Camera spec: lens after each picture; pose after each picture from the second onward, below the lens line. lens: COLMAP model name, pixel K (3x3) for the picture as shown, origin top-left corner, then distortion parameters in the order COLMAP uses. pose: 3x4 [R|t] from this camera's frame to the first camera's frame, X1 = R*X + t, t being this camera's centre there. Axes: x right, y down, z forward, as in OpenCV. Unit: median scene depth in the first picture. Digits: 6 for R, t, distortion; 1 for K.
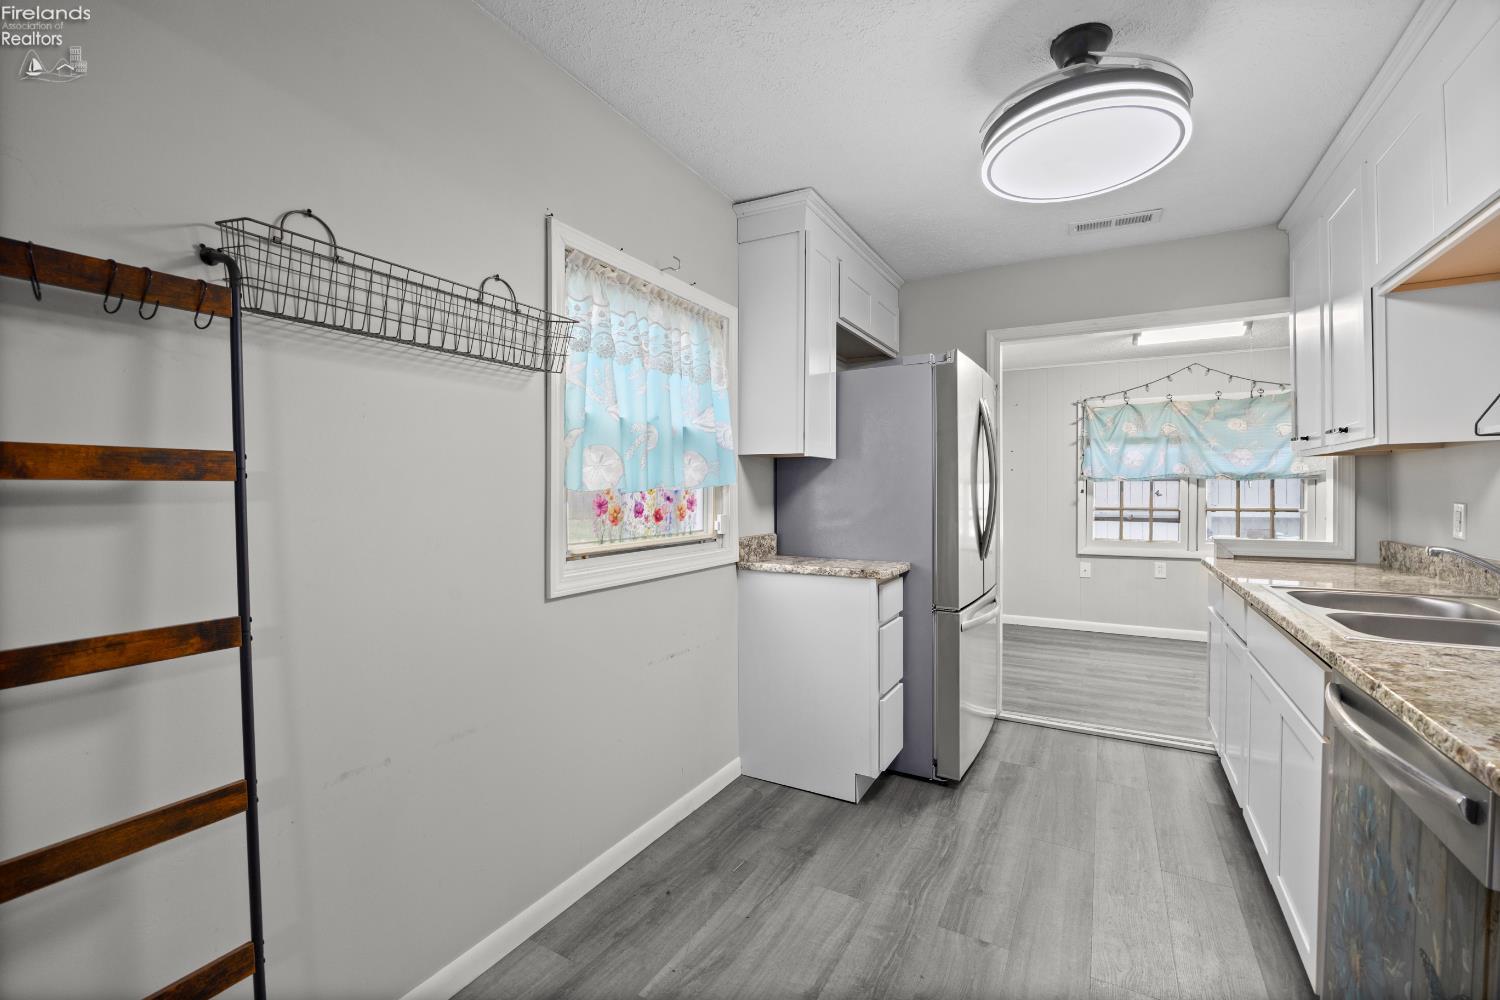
lens RADIAL K [[619.8, 0, 754.9], [0, 619.8, 496.5], [0, 0, 1]] dist [-0.010207, -0.000328]
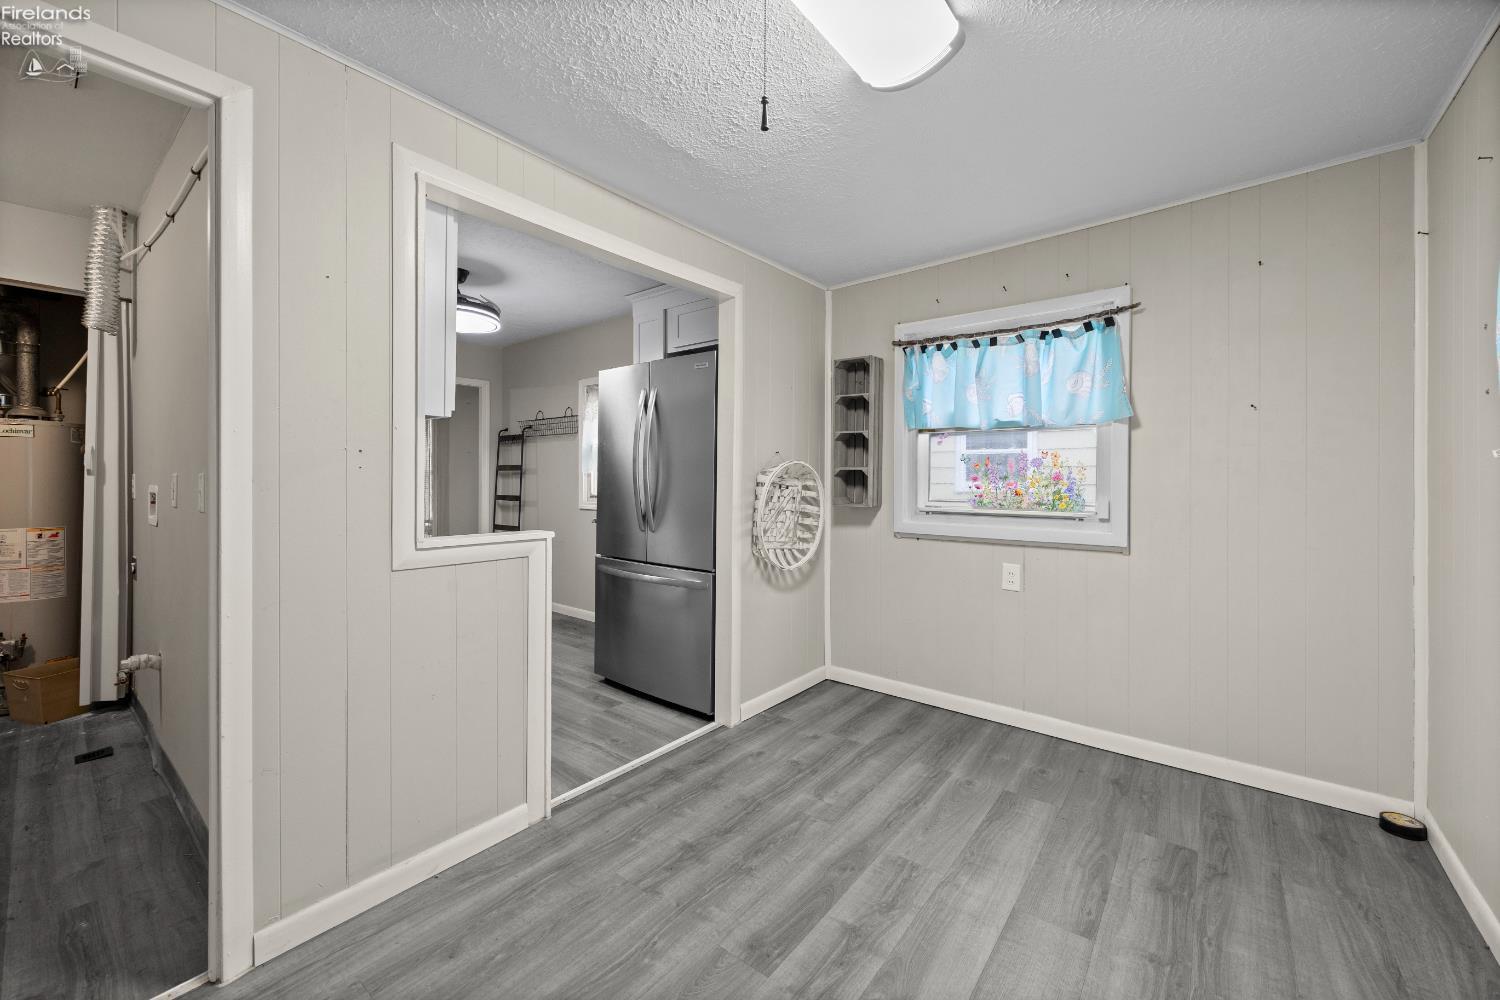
lens RADIAL K [[586.7, 0, 747.3], [0, 586.7, 487.5], [0, 0, 1]] dist [0.000918, -0.000081]
pose [[-0.162577, 0.007059, -0.986671, 0.875596], [-0.016820, 0.999809, 0.009924, 0.003208], [0.986553, 0.018209, -0.162427, 0.846540]]
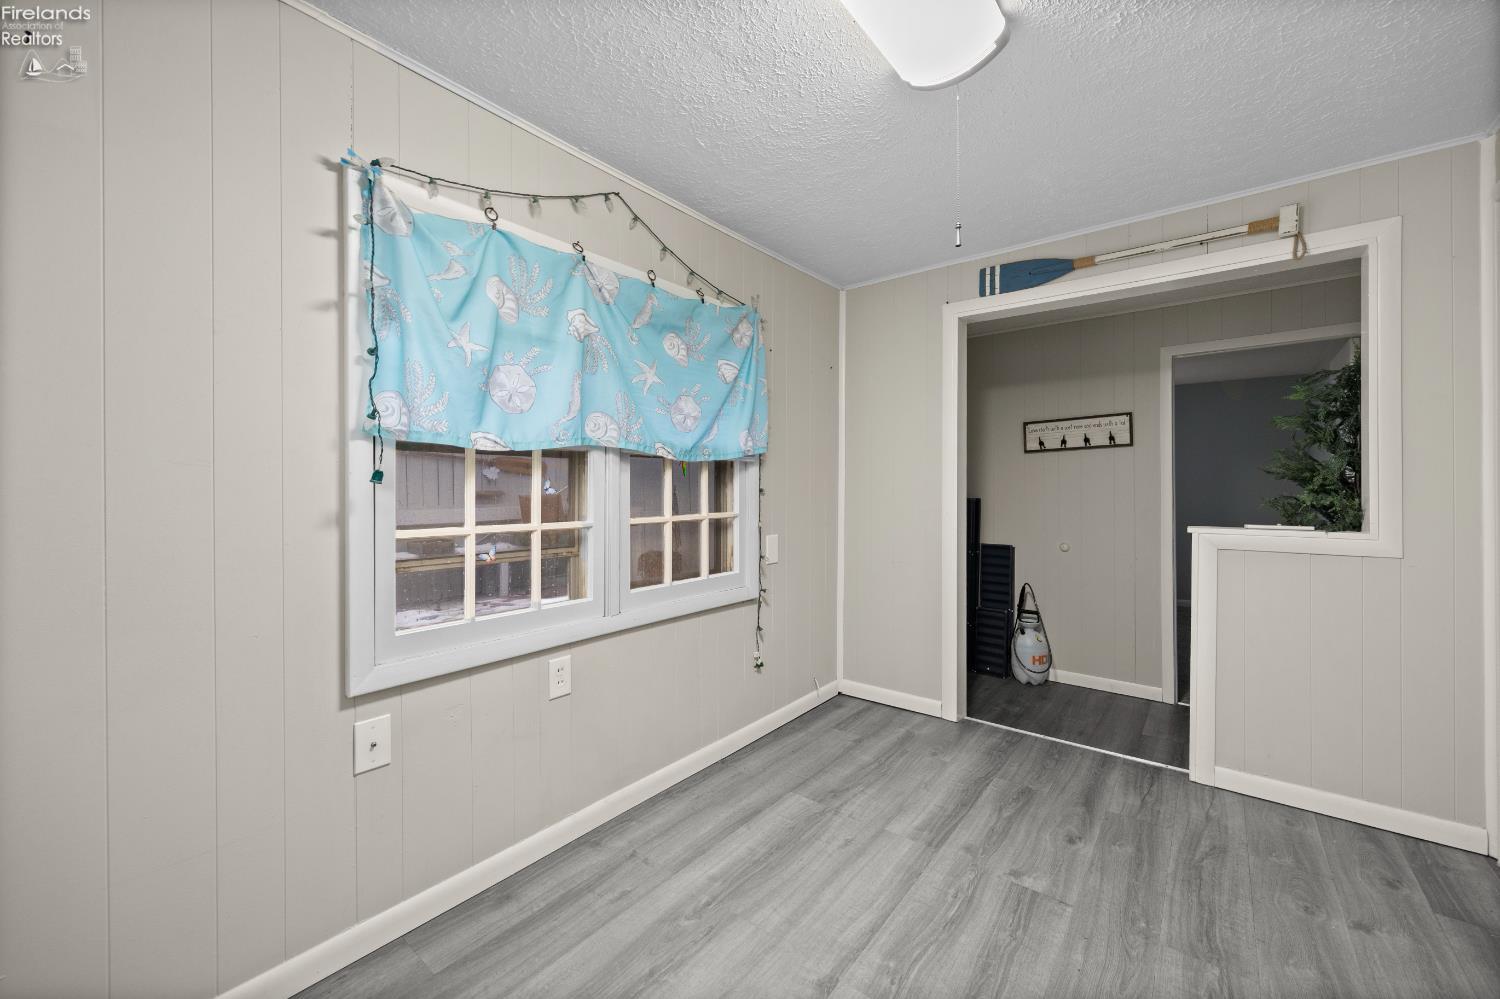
lens RADIAL K [[586.7, 0, 750.7], [0, 586.7, 495.1], [0, 0, 1]] dist [0.000918, -0.000081]
pose [[0.166549, -0.009682, 0.985986, 0.319840], [0.016975, 0.999832, 0.006950, 0.001243], [-0.985887, 0.015580, 0.166685, 0.860364]]
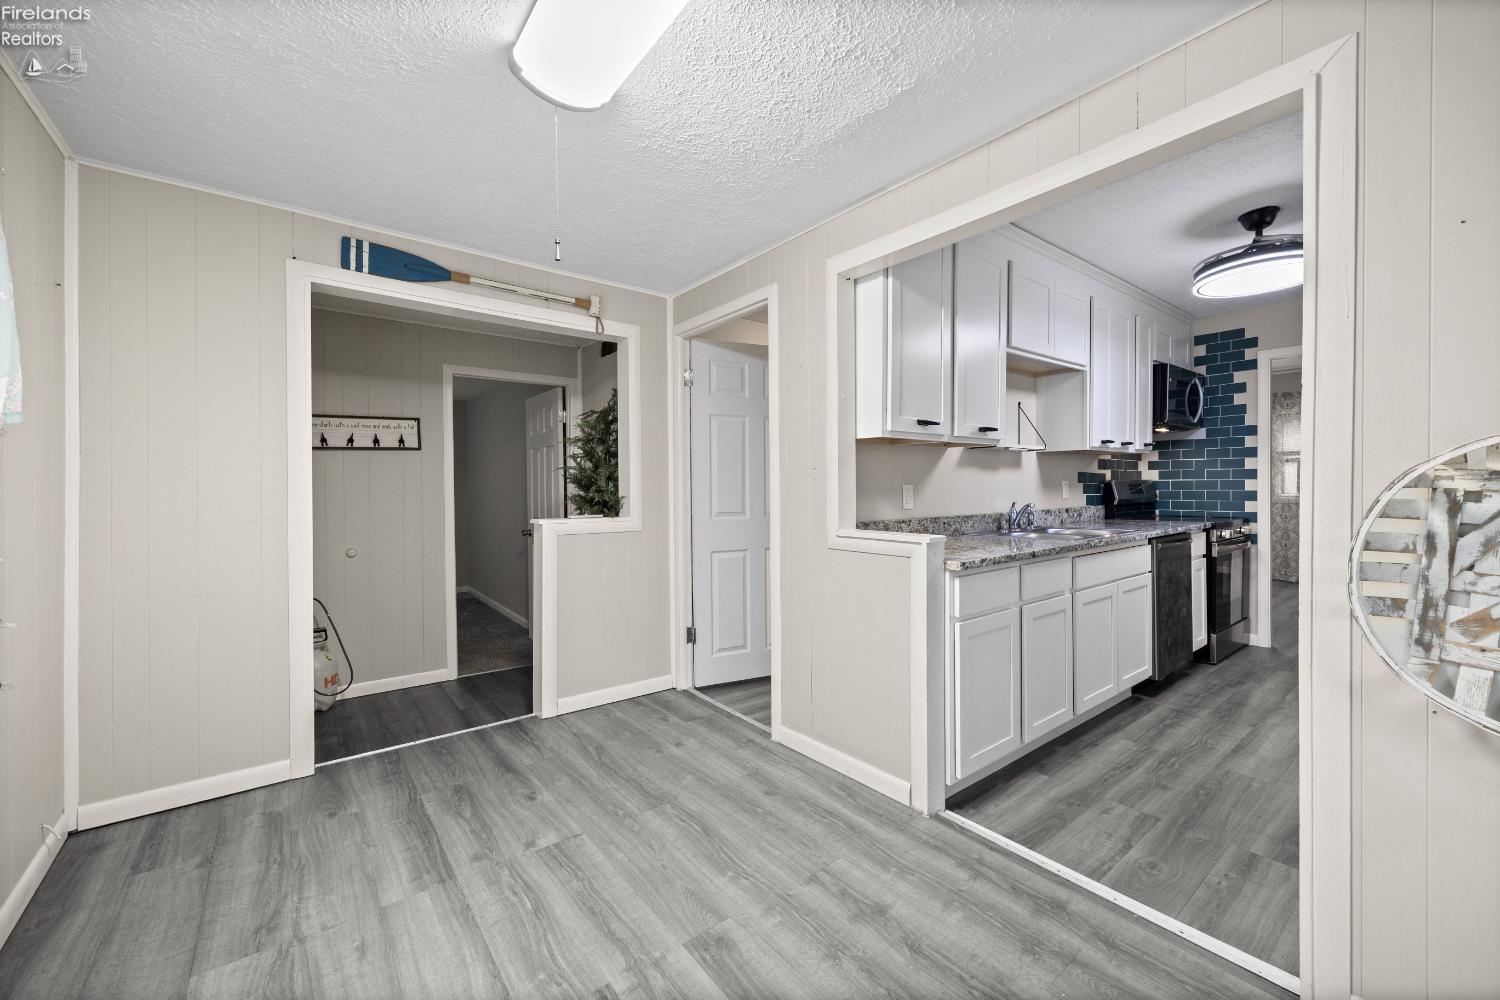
lens RADIAL K [[586.7, 0, 751.9], [0, 586.7, 494.8], [0, 0, 1]] dist [0.000918, -0.000081]
pose [[-0.922905, 0.002315, 0.385020, 0.426517], [0.012266, 0.999651, 0.023391, -0.000522], [-0.384832, 0.026310, -0.922612, 1.087556]]
